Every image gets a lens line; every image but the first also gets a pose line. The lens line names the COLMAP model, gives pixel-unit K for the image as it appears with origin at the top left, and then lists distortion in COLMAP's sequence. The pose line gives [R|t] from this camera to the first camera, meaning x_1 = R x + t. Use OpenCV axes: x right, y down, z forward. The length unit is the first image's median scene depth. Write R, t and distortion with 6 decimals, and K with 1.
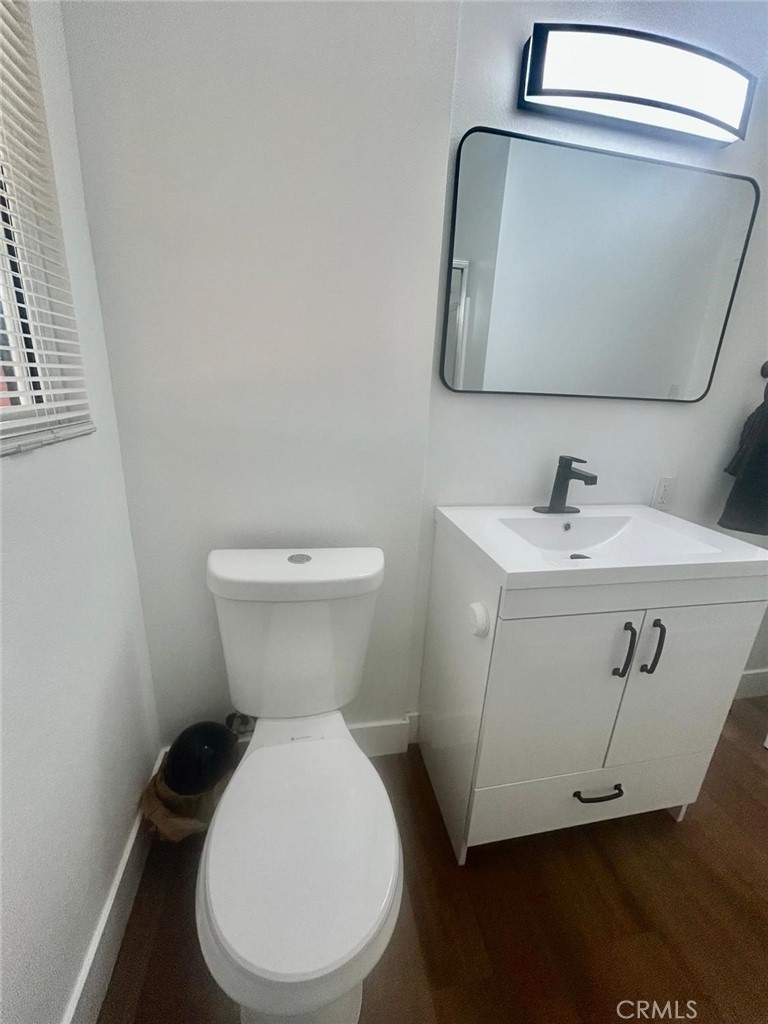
lens RADIAL K [[416.2, 0, 384.0], [0, 416.2, 512.0], [0, 0, 1]] dist [-0.001992, 0.000120]
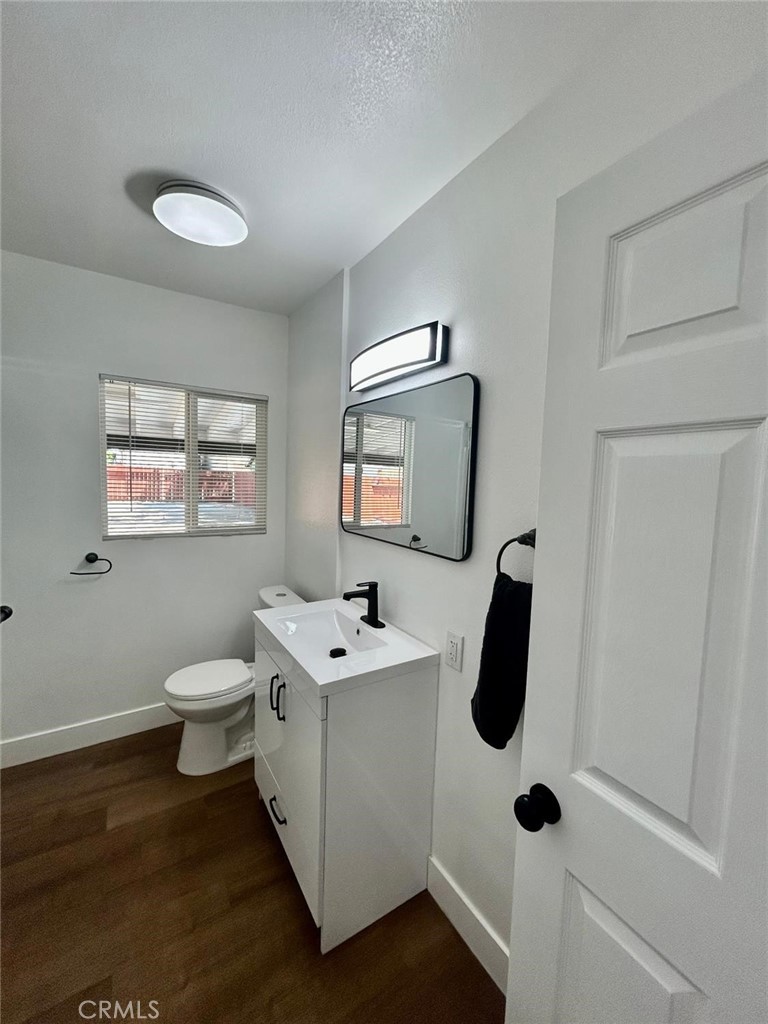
lens RADIAL K [[411.1, 0, 384.0], [0, 411.1, 512.0], [0, 0, 1]] dist [-0.007085, 0.000083]
pose [[0.354790, 0.039224, -0.934123, 1.866888], [-0.295692, 0.952543, -0.072310, -0.291580], [0.886956, 0.301868, 0.349551, 0.514311]]
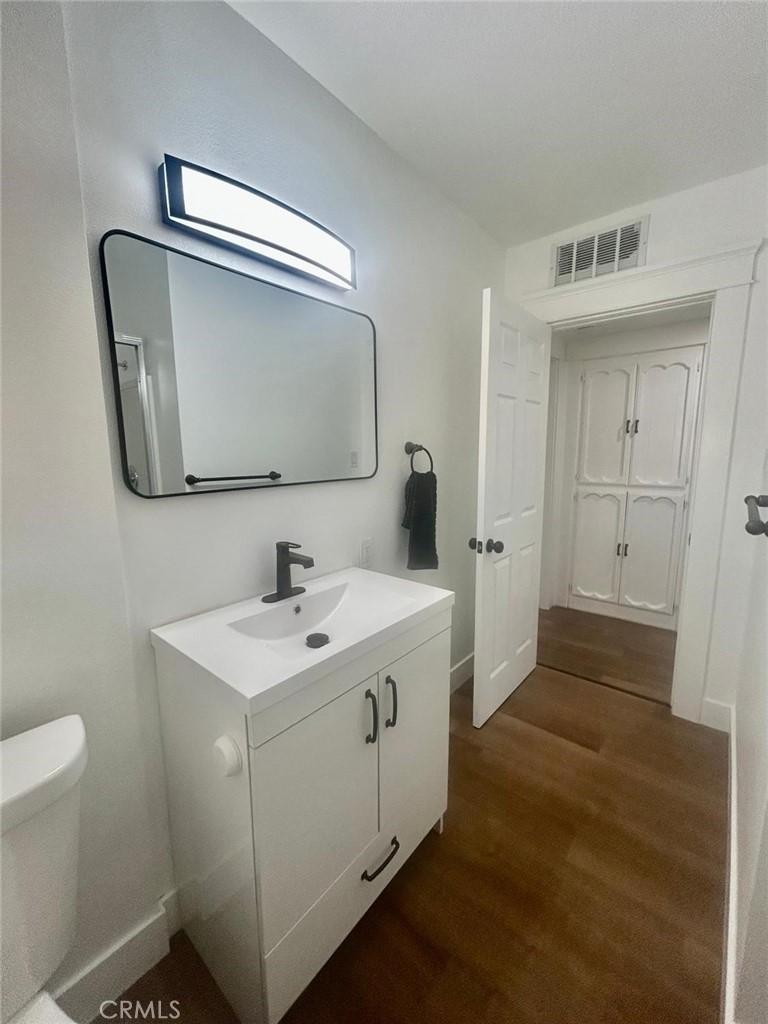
lens RADIAL K [[417.0, 0, 384.0], [0, 417.0, 512.0], [0, 0, 1]] dist [0.002703, 0.000198]
pose [[0.787420, -0.145417, 0.599018, 0.027999], [0.228233, 0.971489, -0.064178, -0.087203], [-0.572607, 0.187251, 0.798159, 0.011958]]
